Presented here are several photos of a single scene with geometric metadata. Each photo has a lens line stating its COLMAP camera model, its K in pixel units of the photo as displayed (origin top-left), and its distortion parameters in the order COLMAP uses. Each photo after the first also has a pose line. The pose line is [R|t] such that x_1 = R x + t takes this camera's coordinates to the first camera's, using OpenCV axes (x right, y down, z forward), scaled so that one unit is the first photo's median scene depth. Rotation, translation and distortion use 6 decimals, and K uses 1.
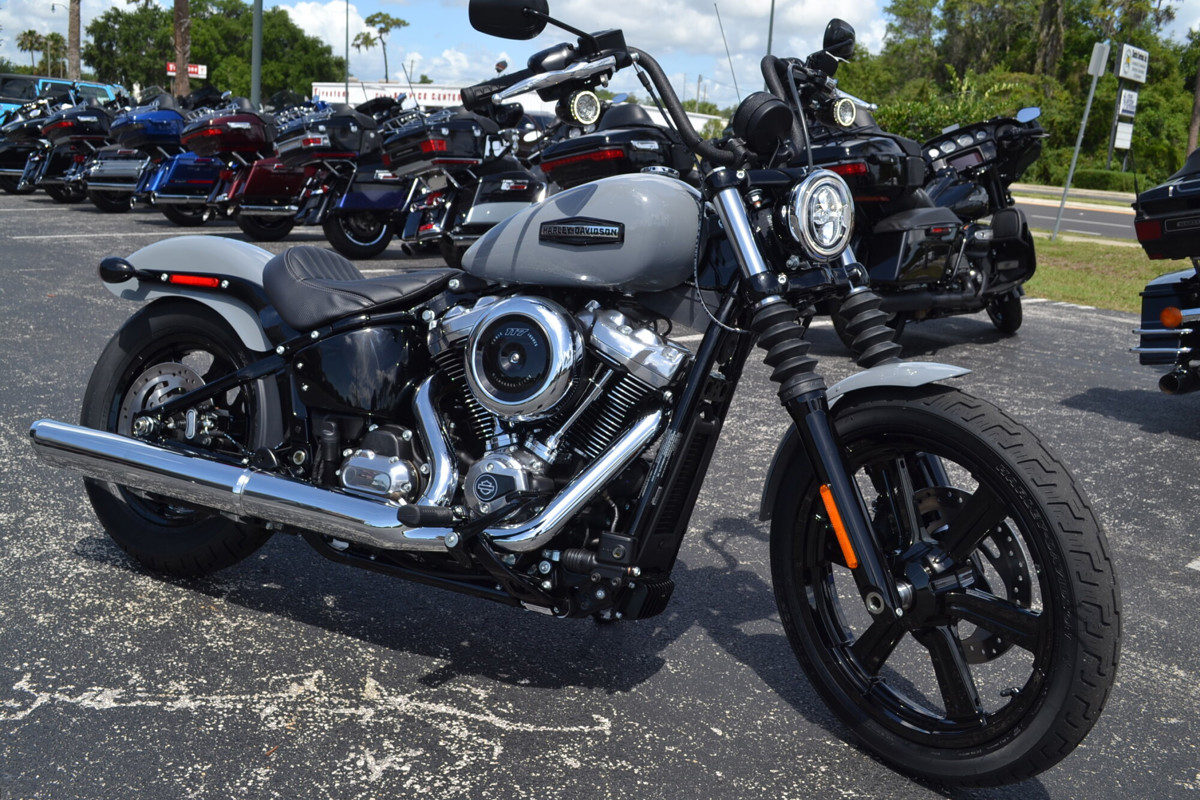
lens RADIAL K [[1116.9, 0, 572.6], [0, 1116.9, 382.6], [0, 0, 1]] dist [-0.068458, 0.000000]
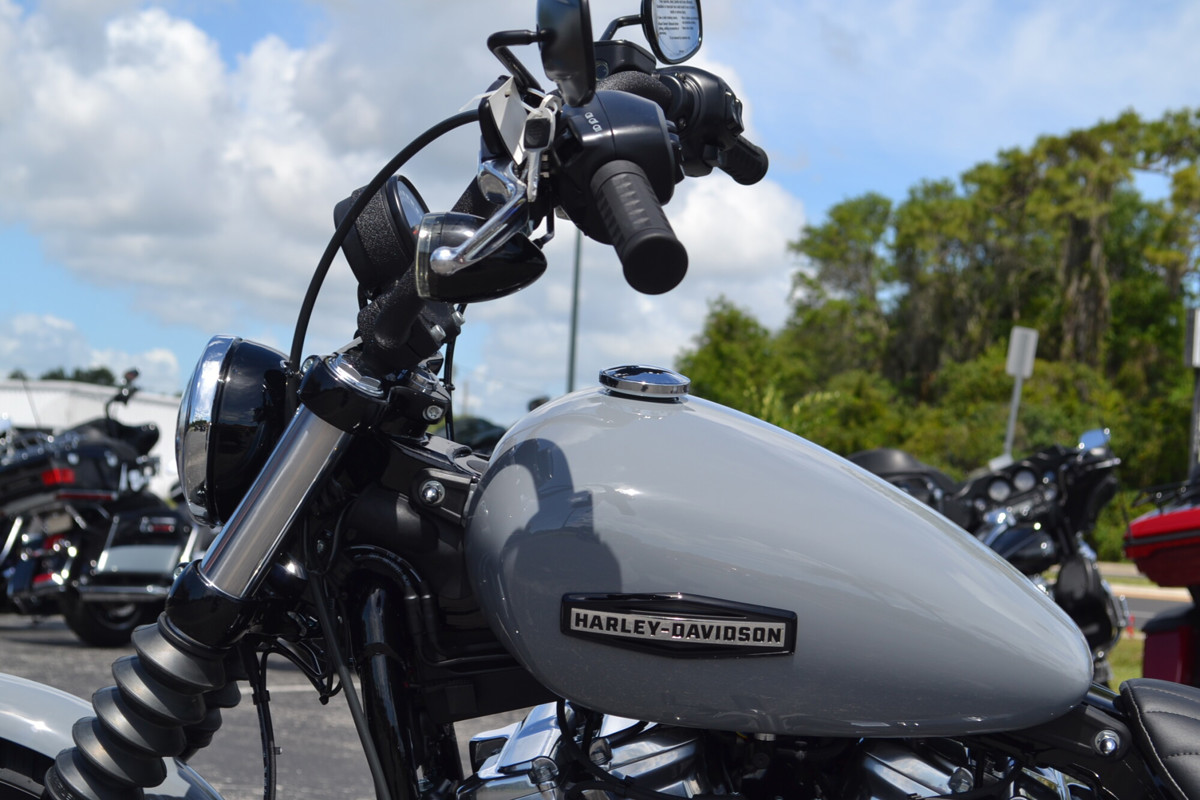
lens RADIAL K [[2423.0, 0, 595.5], [0, 2423.0, 405.3], [0, 0, 1]] dist [0.036029, 0.000000]
pose [[0.986606, 0.003327, 0.163086, -0.004233], [0.037235, 0.968803, -0.245020, 0.028044], [-0.158813, 0.247811, 0.955703, -0.115930]]
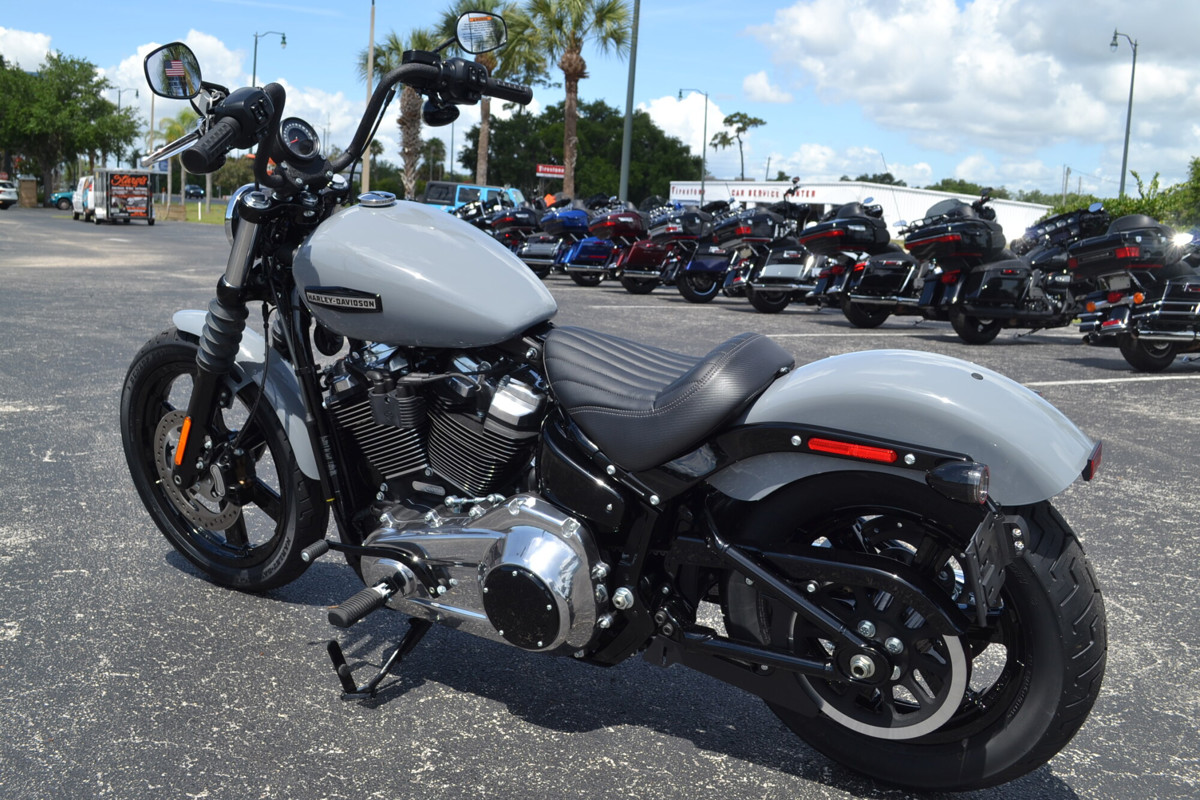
lens RADIAL K [[1218.9, 0, 603.4], [0, 1218.9, 397.5], [0, 0, 1]] dist [-0.069003, 0.000000]
pose [[0.961666, 0.026659, -0.272924, 0.027566], [-0.049572, 0.995767, -0.077406, 0.029139], [0.269705, 0.087968, 0.958916, -0.121463]]
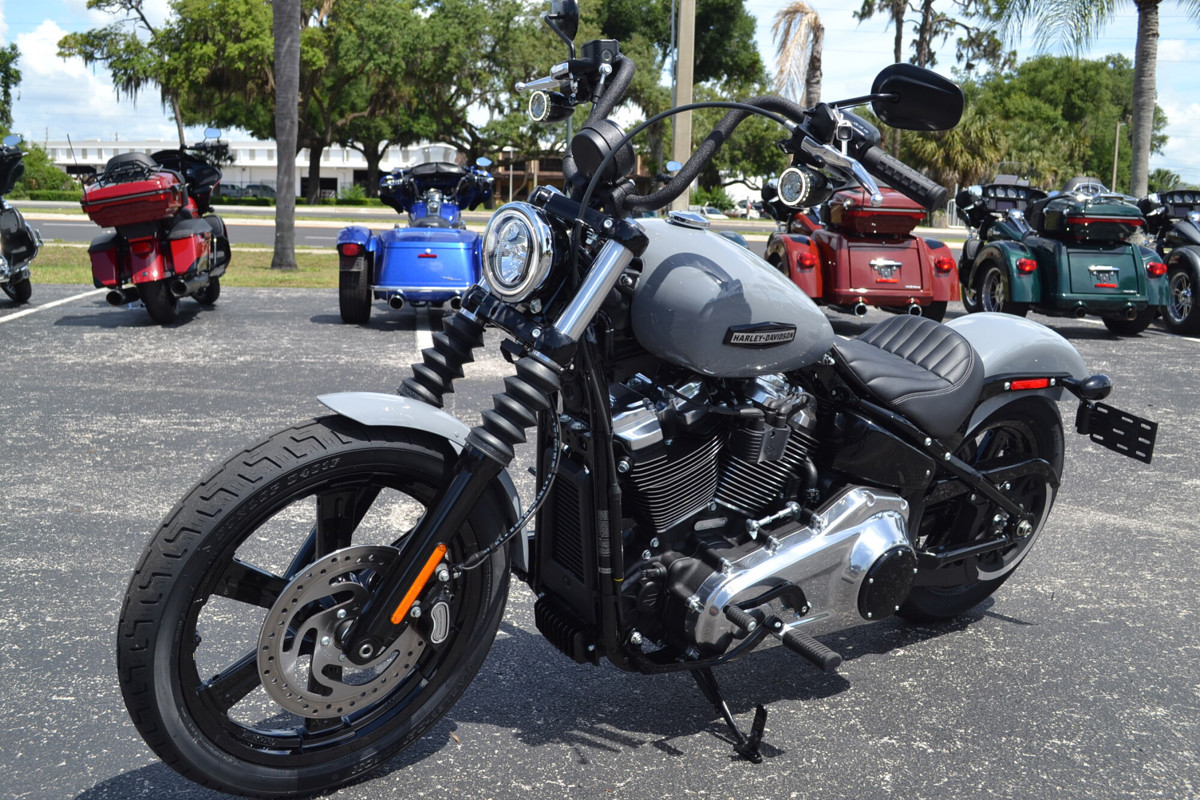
lens RADIAL K [[1275.6, 0, 597.7], [0, 1275.6, 408.4], [0, 0, 1]] dist [-0.062356, 0.000000]
pose [[0.590922, -0.174752, 0.787574, -0.037670], [0.179353, 0.980282, 0.082941, 0.019468], [-0.786539, 0.092242, 0.610613, -0.100905]]
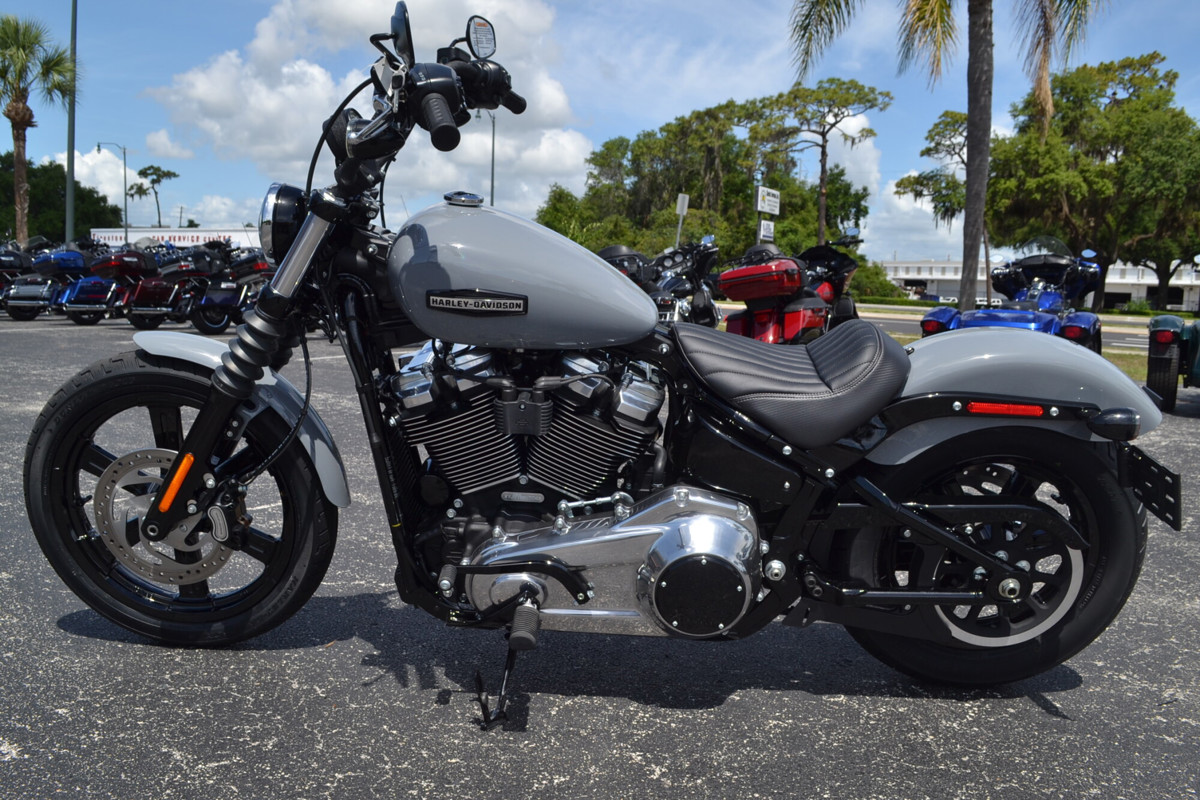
lens RADIAL K [[1038.5, 0, 591.8], [0, 1038.5, 406.7], [0, 0, 1]] dist [-0.077333, 0.011682]
pose [[0.969698, -0.055432, 0.237936, -0.001749], [0.075532, 0.994228, -0.076201, 0.029116], [-0.232338, 0.091863, 0.968287, -0.116057]]
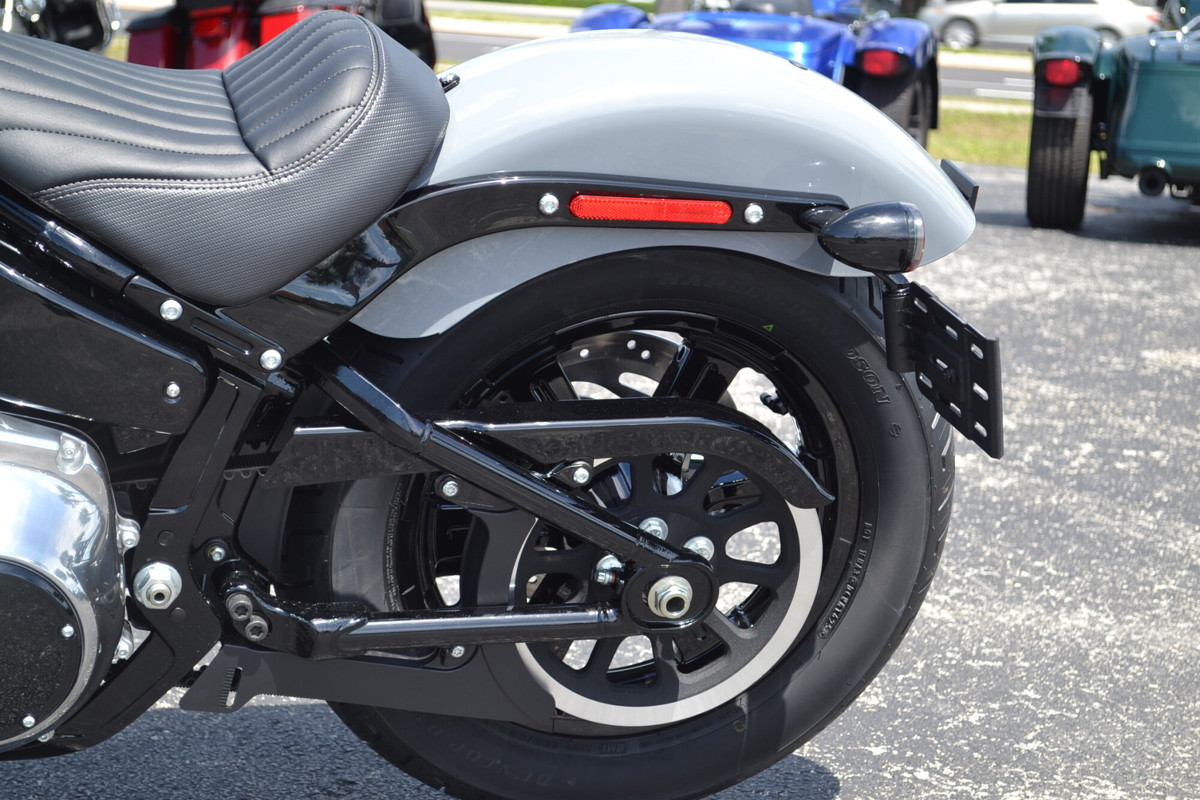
lens RADIAL K [[2376.7, 0, 595.4], [0, 2376.7, 404.6], [0, 0, 1]] dist [0.024480, 0.000000]
pose [[0.849704, -0.105396, 0.516619, 0.000267], [0.109907, 0.993699, 0.021957, 0.029827], [-0.515678, 0.038123, 0.855934, -0.116872]]
